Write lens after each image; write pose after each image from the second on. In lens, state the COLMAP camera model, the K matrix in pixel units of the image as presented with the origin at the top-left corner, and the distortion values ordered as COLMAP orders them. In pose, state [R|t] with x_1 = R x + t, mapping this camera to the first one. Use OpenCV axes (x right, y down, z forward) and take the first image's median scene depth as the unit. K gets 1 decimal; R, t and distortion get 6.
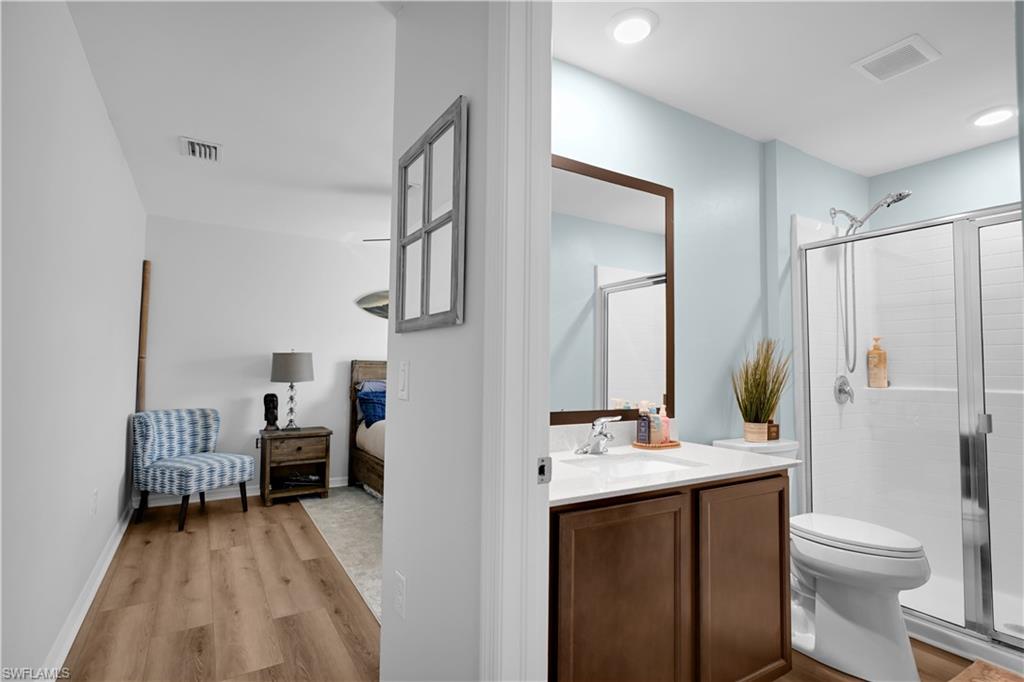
lens RADIAL K [[504.6, 0, 508.2], [0, 504.6, 336.1], [0, 0, 1]] dist [-0.002684, 0.000867]
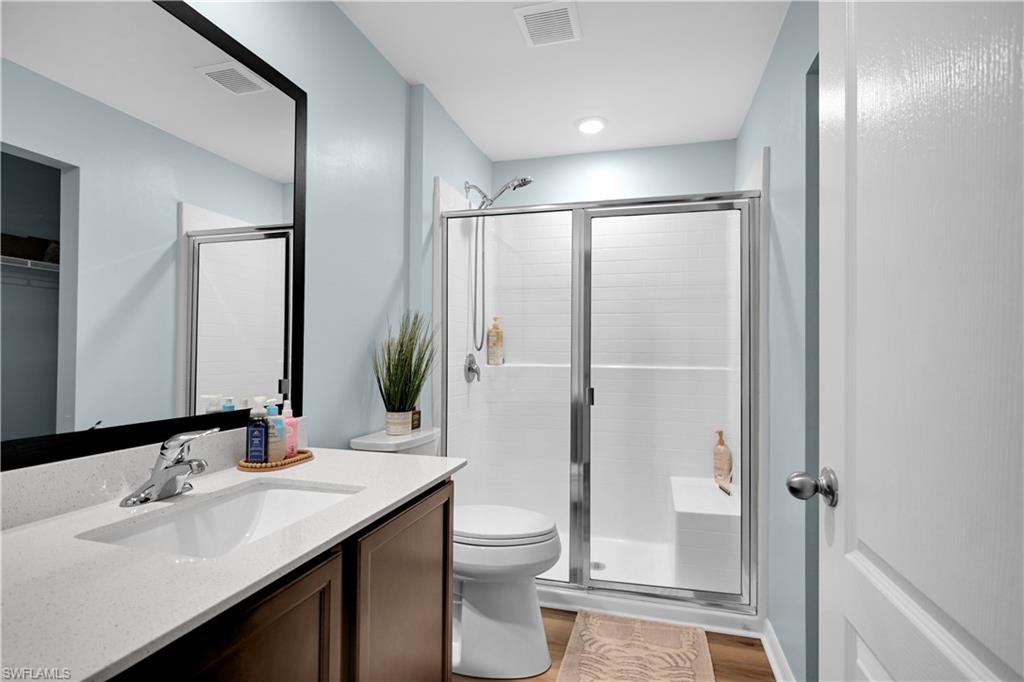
lens RADIAL K [[504.6, 0, 509.8], [0, 504.6, 341.2], [0, 0, 1]] dist [-0.002684, 0.000867]
pose [[0.733976, 0.004031, 0.679163, 0.060801], [-0.037821, 0.998673, 0.034946, 0.020603], [-0.678121, -0.051336, 0.733155, 0.287786]]
